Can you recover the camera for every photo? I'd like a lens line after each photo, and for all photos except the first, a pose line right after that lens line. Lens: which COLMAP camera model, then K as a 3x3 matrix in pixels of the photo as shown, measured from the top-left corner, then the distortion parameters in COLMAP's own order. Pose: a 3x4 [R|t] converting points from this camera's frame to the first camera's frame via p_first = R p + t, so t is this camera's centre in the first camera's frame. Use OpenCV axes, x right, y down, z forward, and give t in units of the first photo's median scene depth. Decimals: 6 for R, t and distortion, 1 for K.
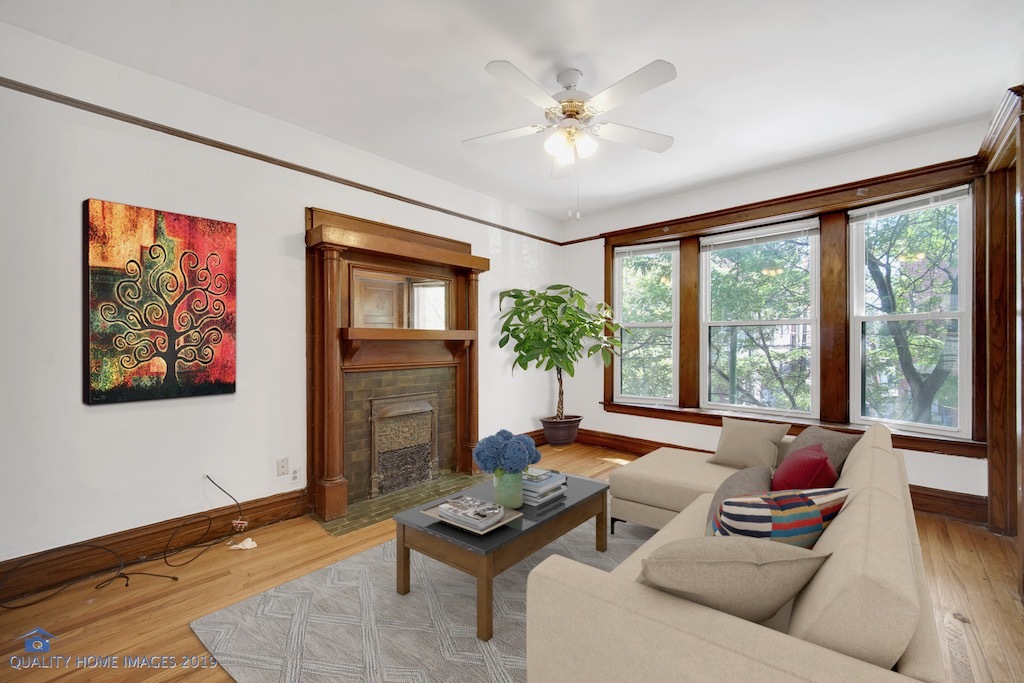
lens RADIAL K [[411.6, 0, 517.3], [0, 411.6, 352.4], [0, 0, 1]] dist [0.001031, 0.000086]
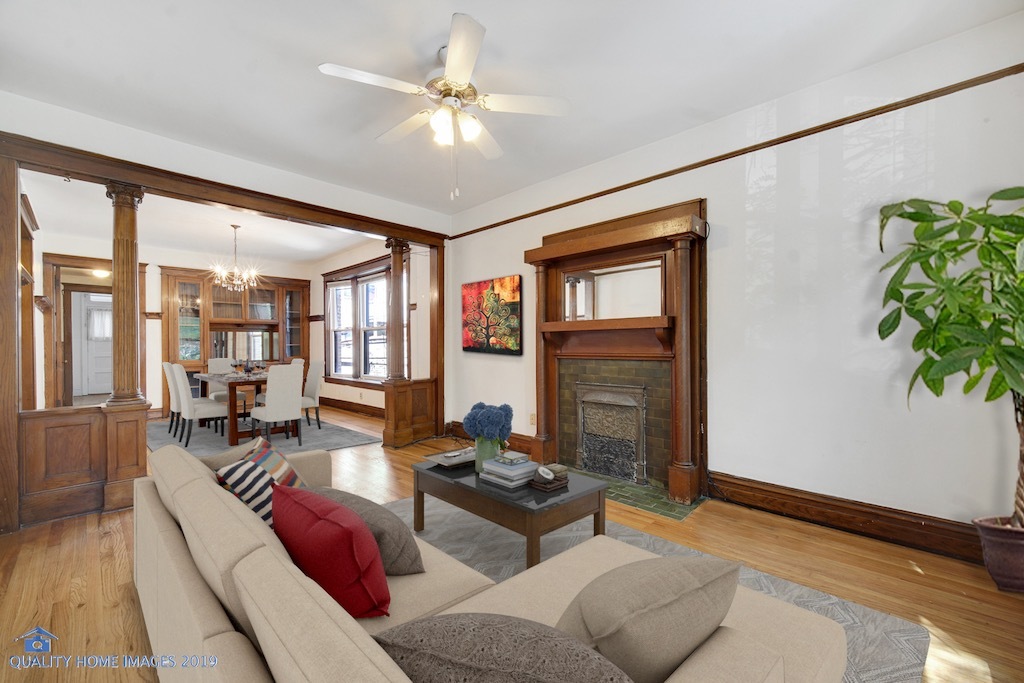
lens RADIAL K [[434.2, 0, 512.0], [0, 434.2, 341.5], [0, 0, 1]] dist [-0.001307, -0.000142]
pose [[-0.069291, -0.002567, -0.997593, 0.768591], [-0.002180, 0.999995, -0.002422, -0.000135], [0.997594, 0.002007, -0.069296, 0.790316]]
